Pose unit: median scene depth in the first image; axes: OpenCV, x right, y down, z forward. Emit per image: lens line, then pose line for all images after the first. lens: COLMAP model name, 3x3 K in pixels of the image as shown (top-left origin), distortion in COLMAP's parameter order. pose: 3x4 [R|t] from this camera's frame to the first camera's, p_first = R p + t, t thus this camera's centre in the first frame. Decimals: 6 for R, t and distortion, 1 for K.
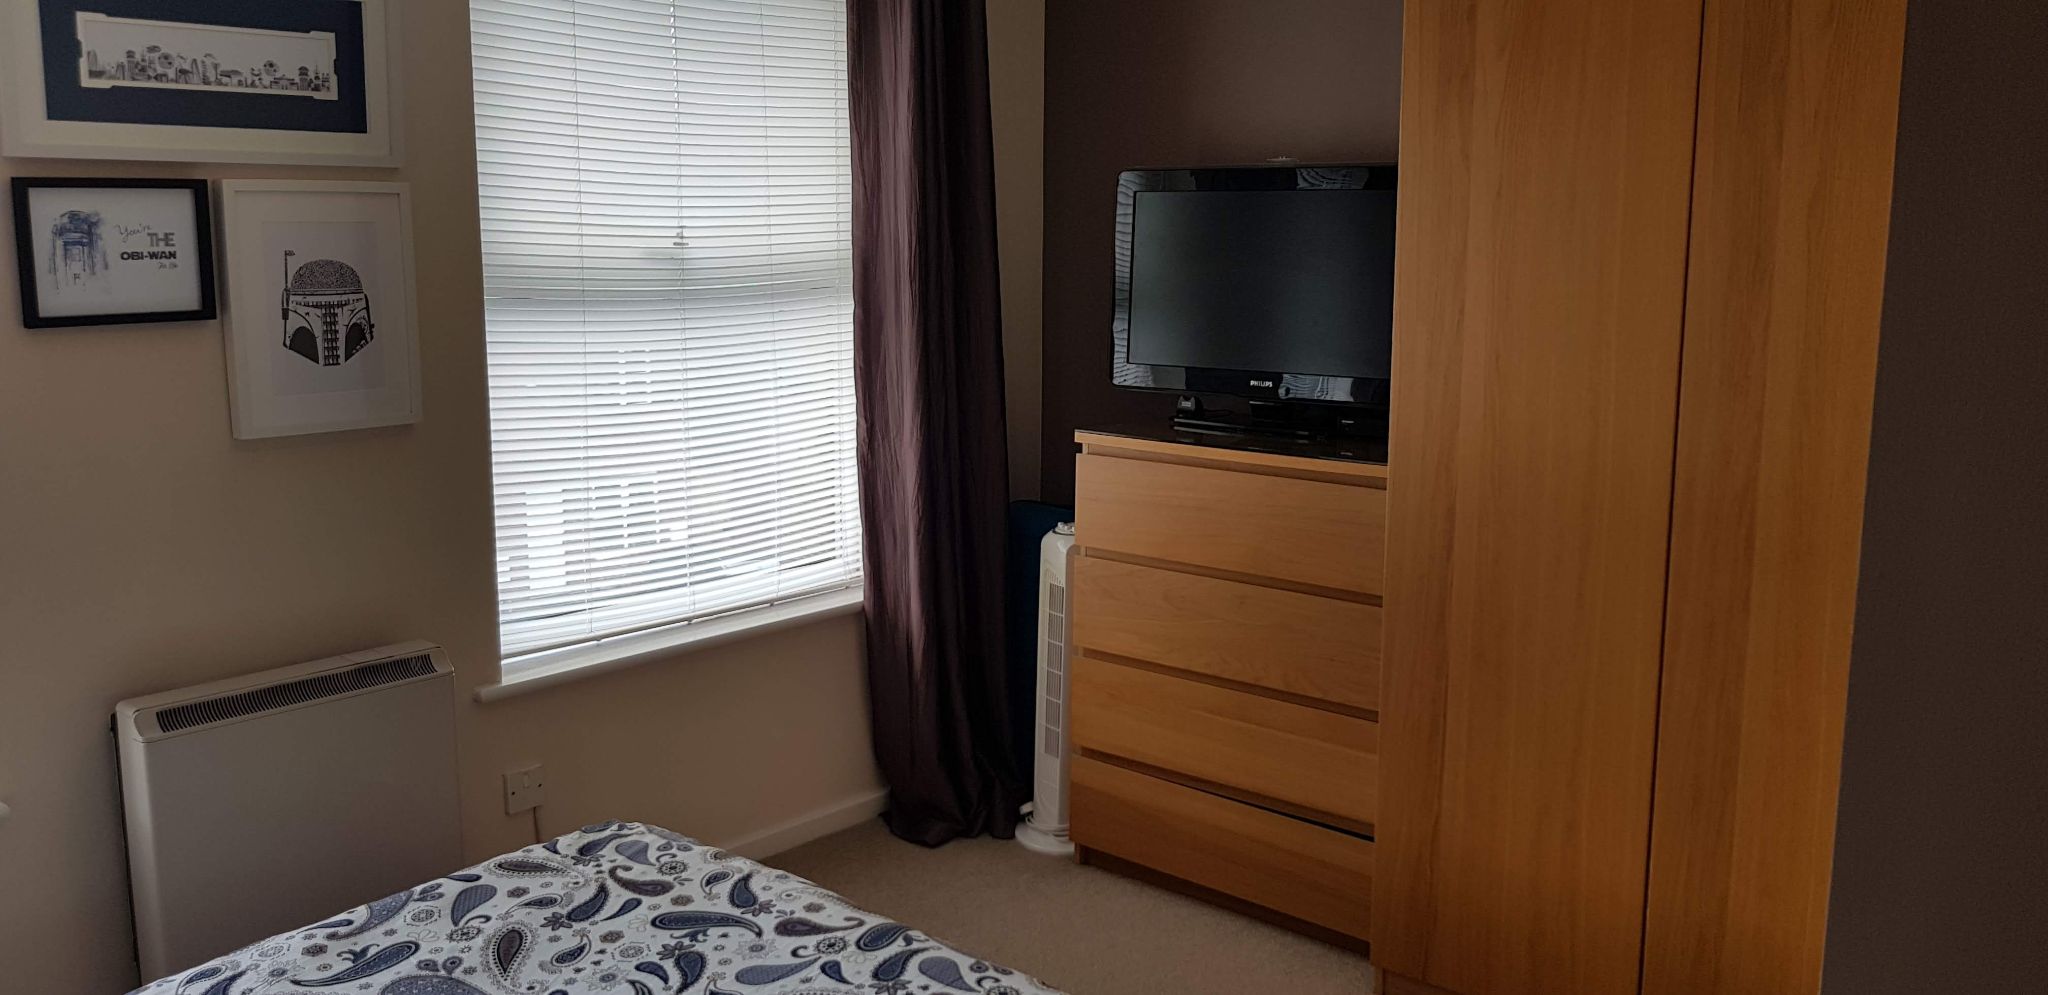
lens RADIAL K [[1568.6, 0, 1029.7], [0, 1568.6, 494.5], [0, 0, 1]] dist [-0.023171, -0.001324]
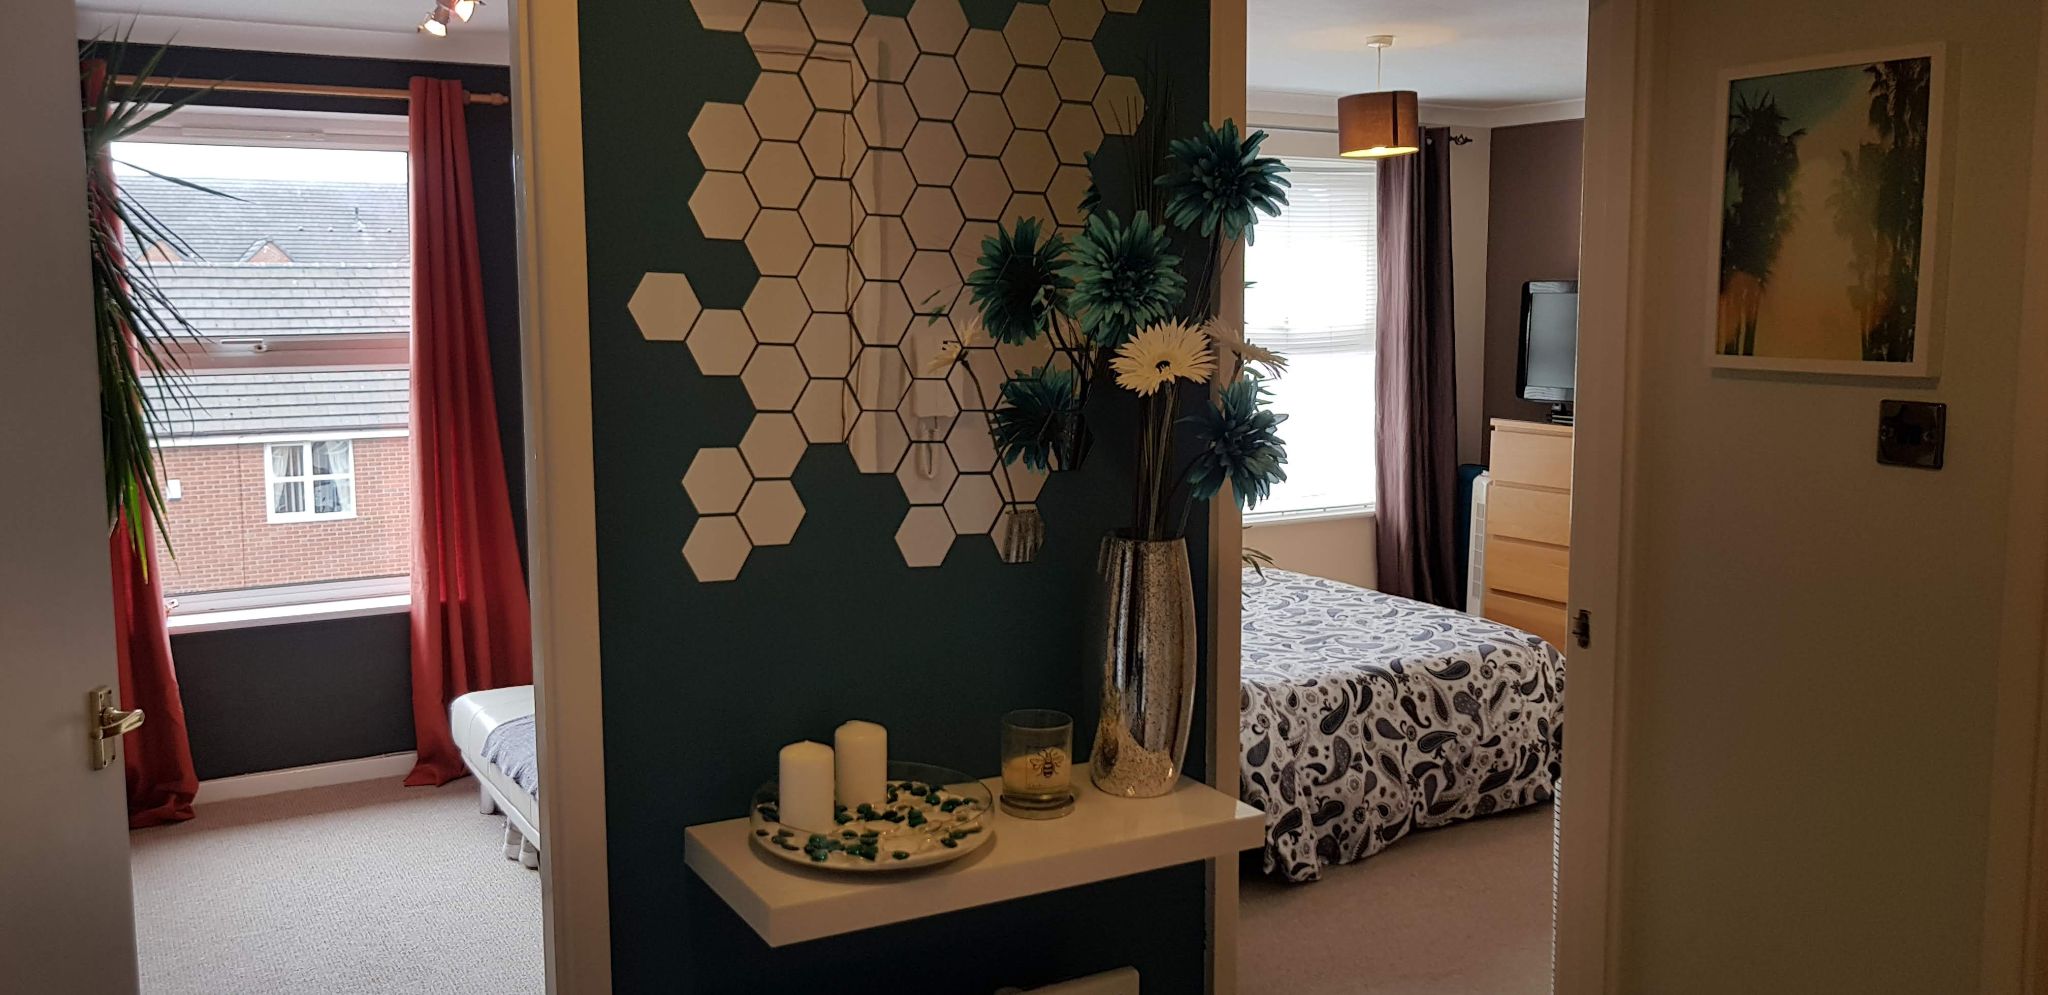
lens RADIAL K [[1568.6, 0, 1023.0], [0, 1568.6, 497.9], [0, 0, 1]] dist [-0.023171, -0.001324]
pose [[0.944805, 0.020167, -0.327013, 0.112439], [-0.040817, 0.997573, -0.056408, 0.180303], [0.325081, 0.066642, 0.943335, -0.946843]]
